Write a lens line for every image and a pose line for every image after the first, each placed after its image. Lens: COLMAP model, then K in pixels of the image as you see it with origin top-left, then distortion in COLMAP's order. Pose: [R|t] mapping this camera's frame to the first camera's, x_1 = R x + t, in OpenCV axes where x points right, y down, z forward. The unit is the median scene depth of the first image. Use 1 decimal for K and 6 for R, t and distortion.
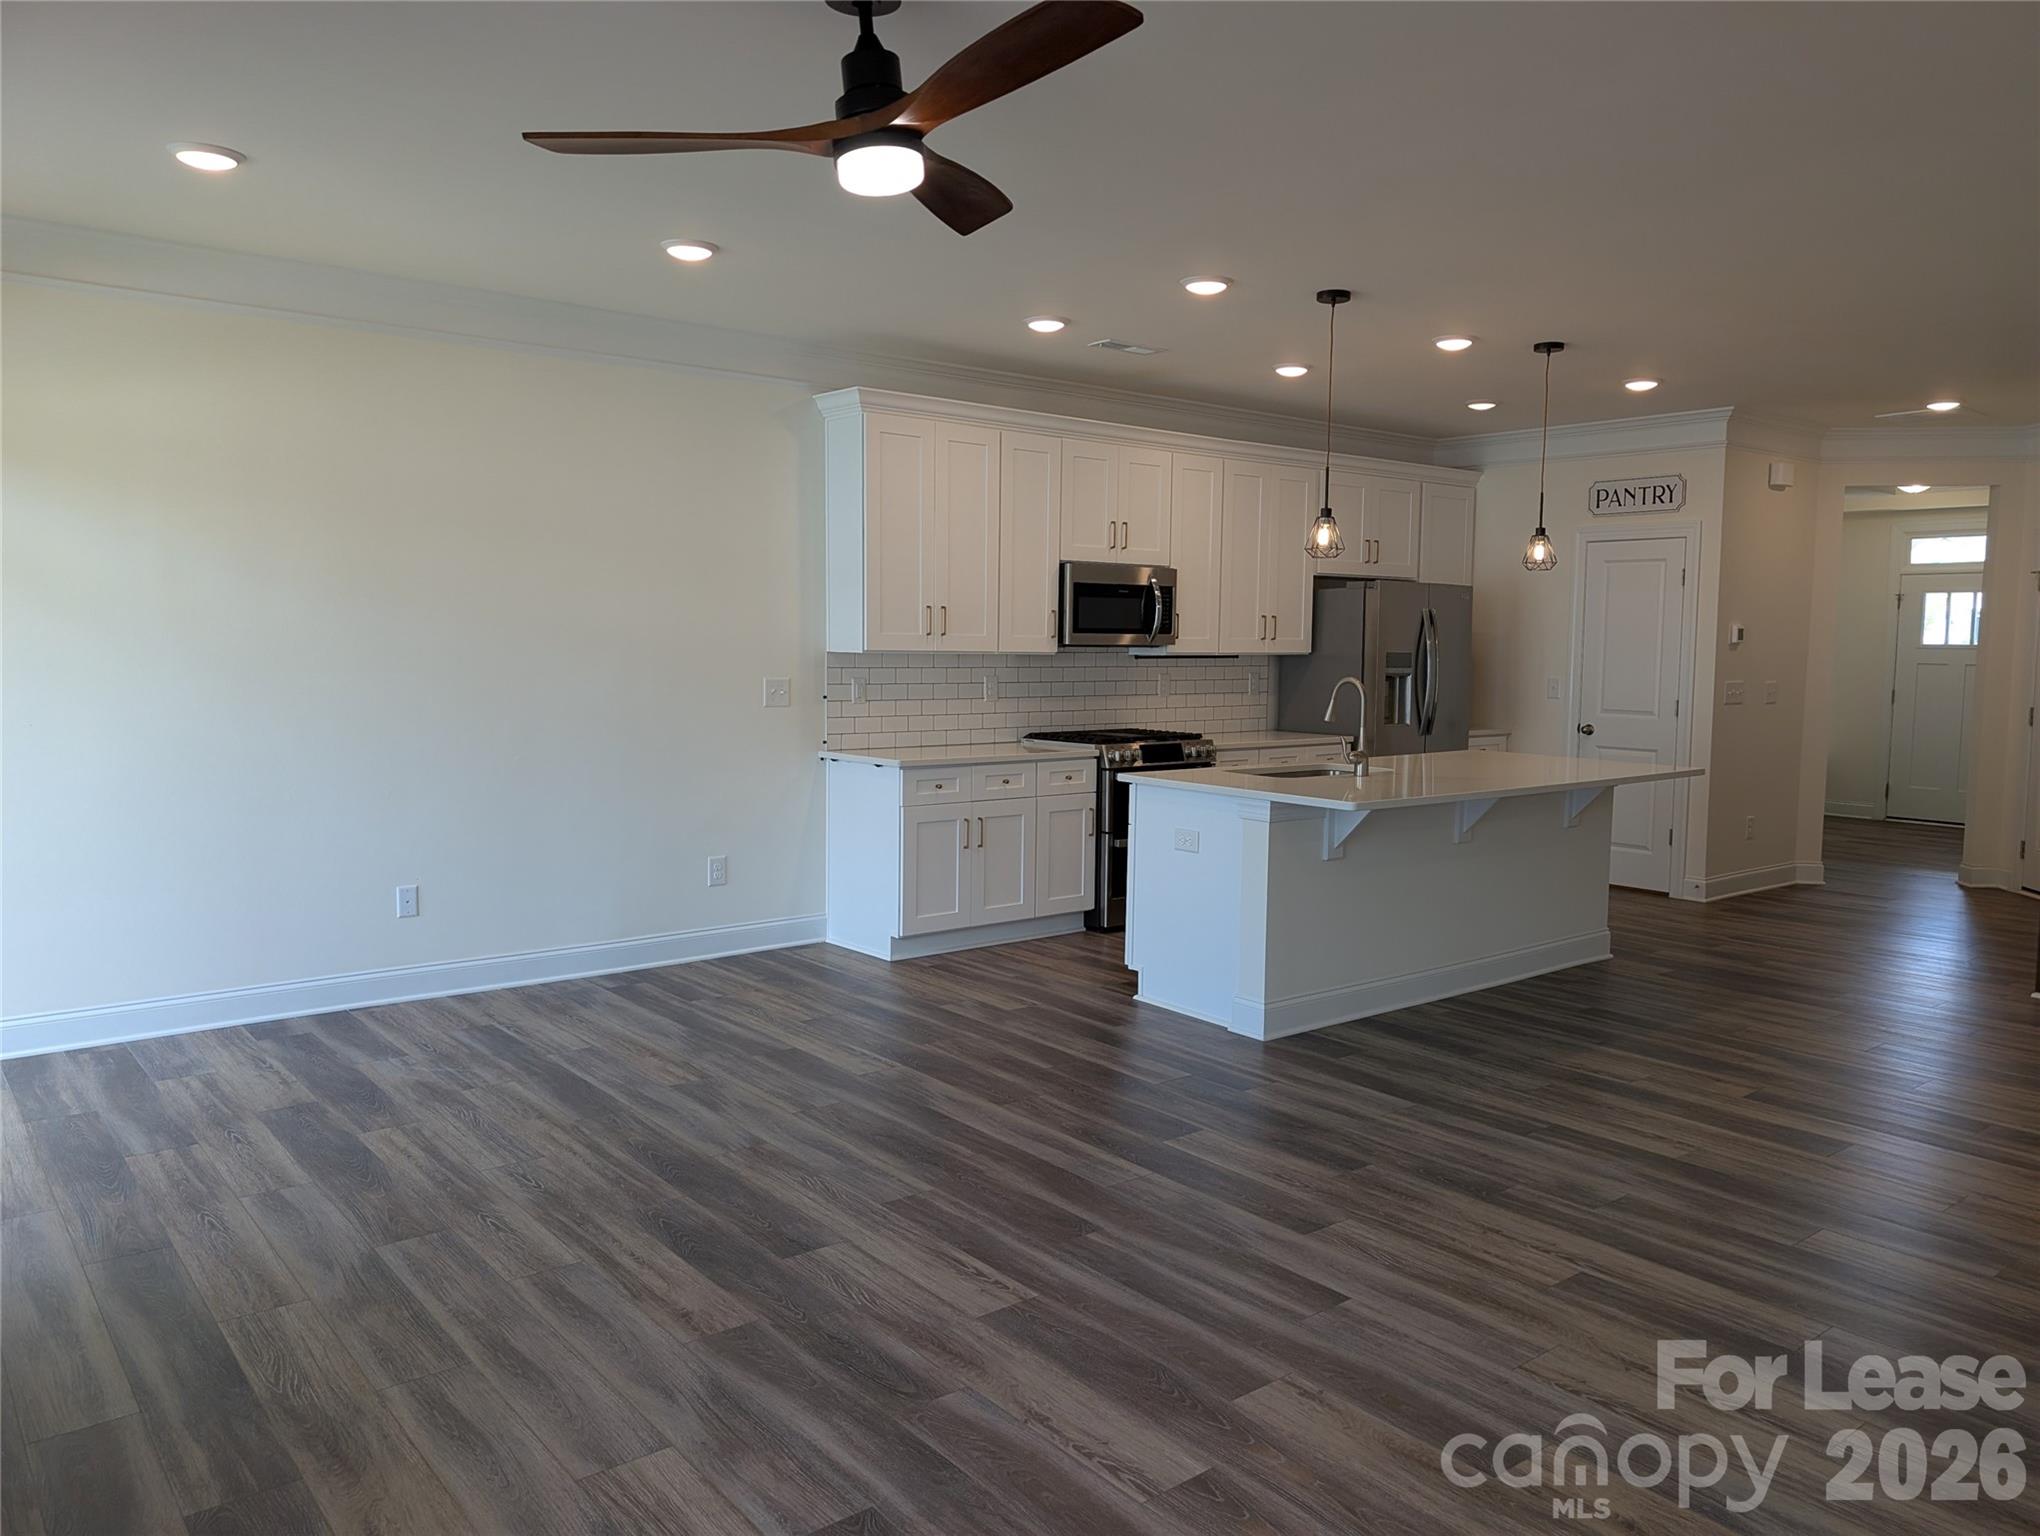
lens RADIAL K [[1485.0, 0, 1034.1], [0, 1485.0, 734.6], [0, 0, 1]] dist [0.096762, -0.167866]
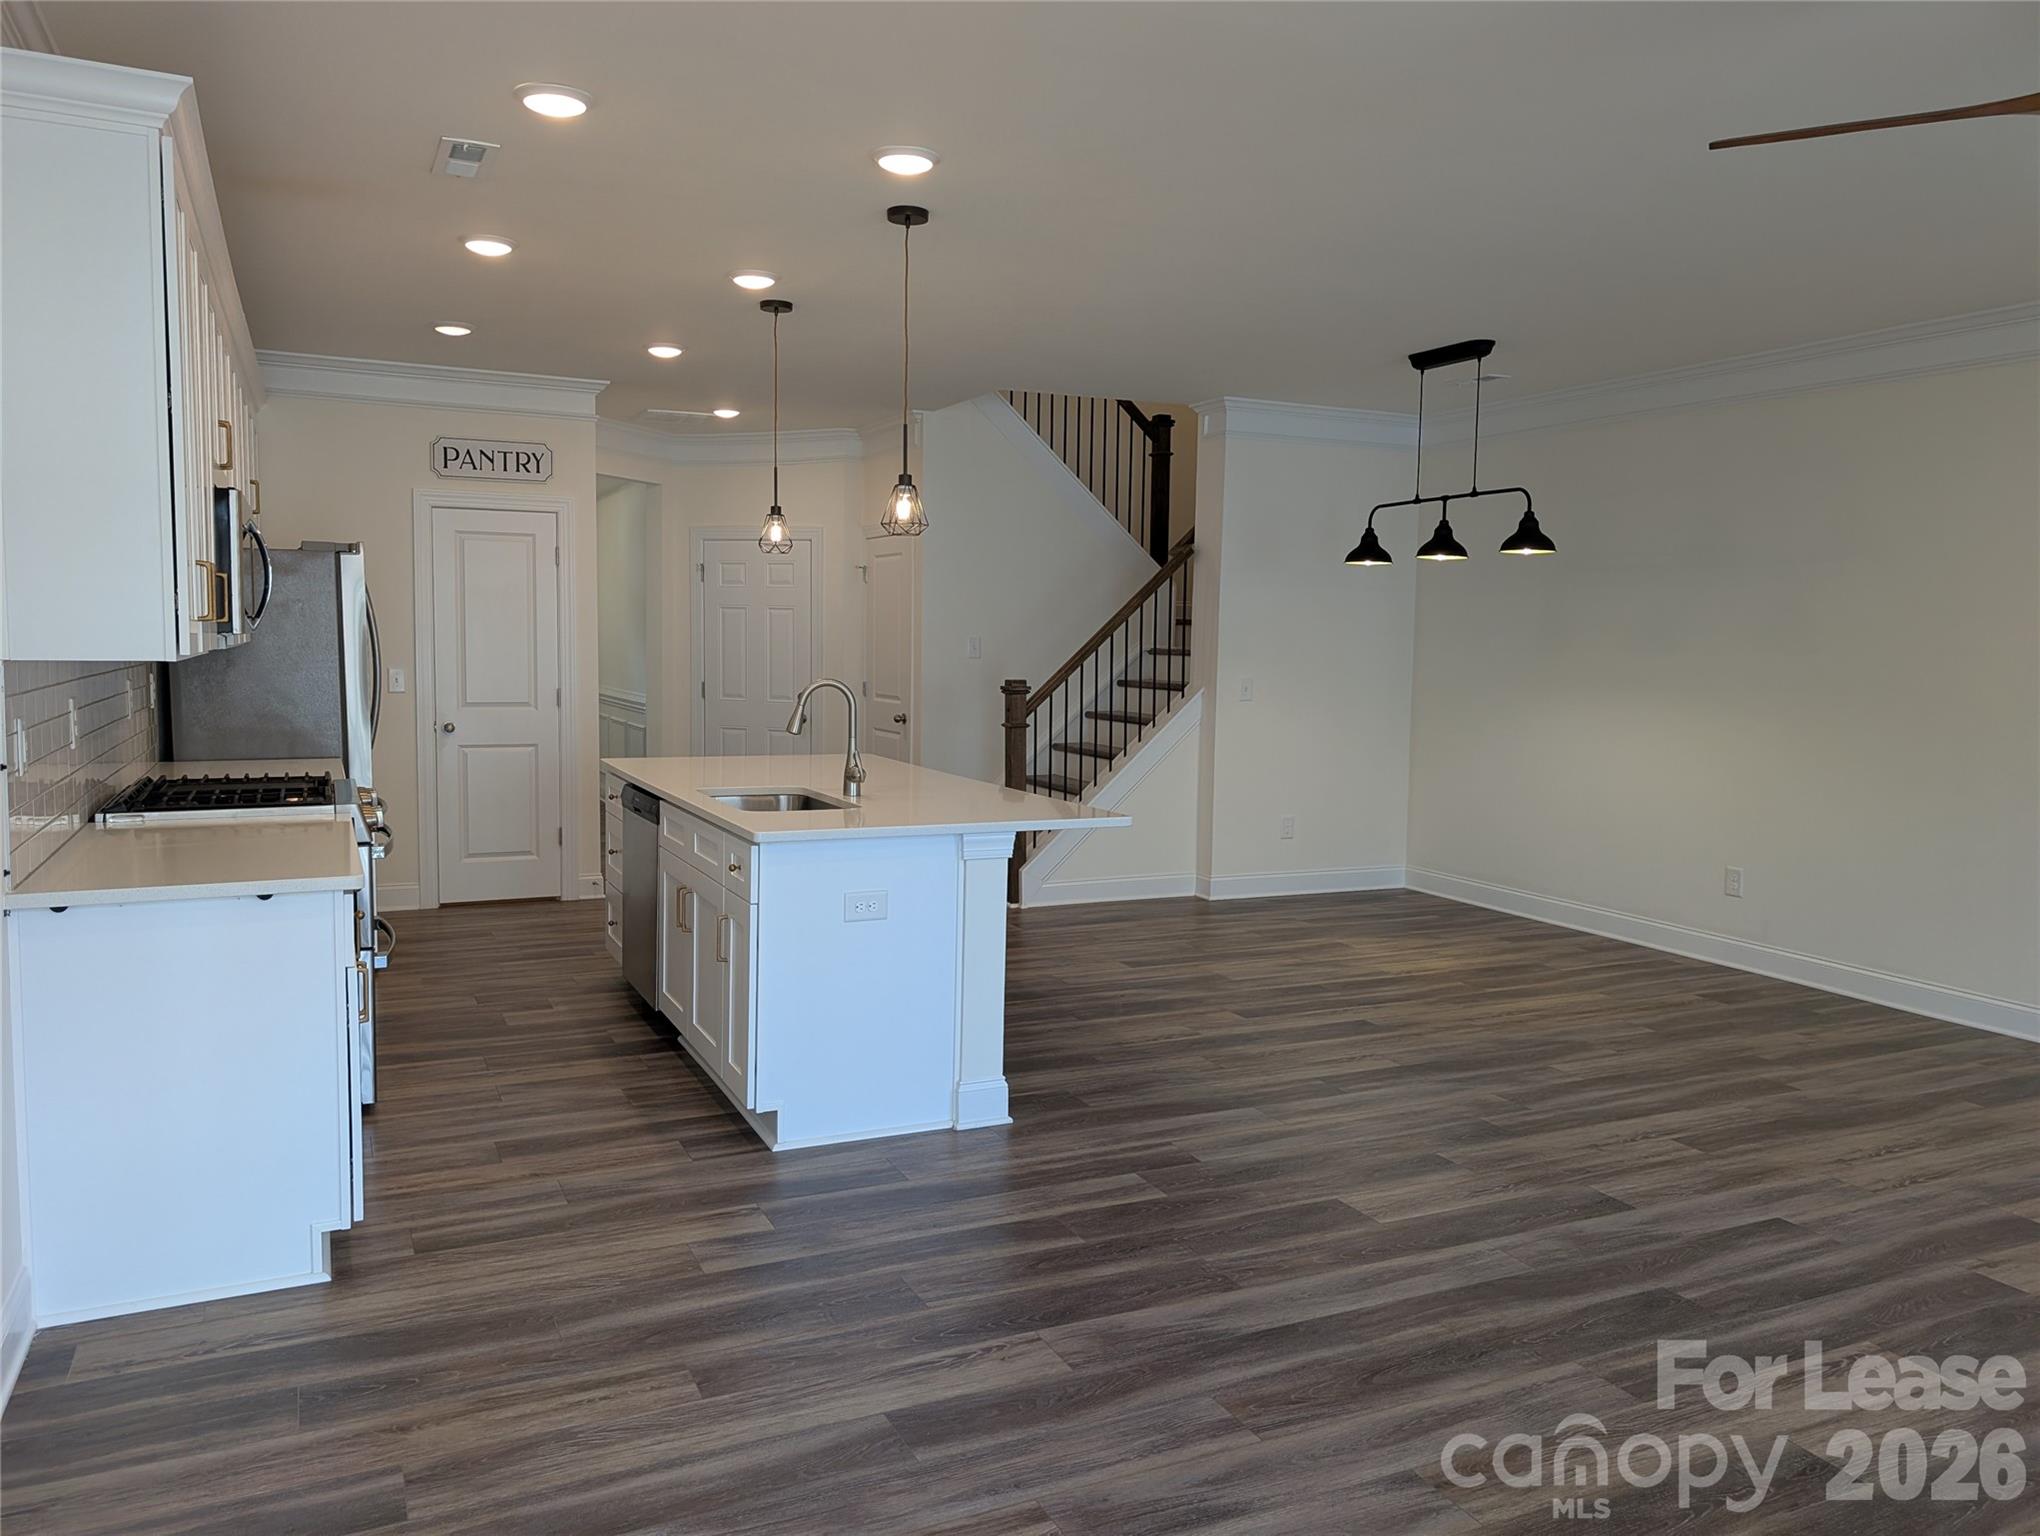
lens RADIAL K [[1473.3, 0, 1020.0], [0, 1473.3, 768.0], [0, 0, 1]] dist [0.000165, 0.008993]
pose [[0.231686, -0.094567, 0.968183, -0.645947], [0.047606, 0.995173, 0.085811, -0.063509], [-0.971625, 0.026210, 0.235069, 0.834434]]
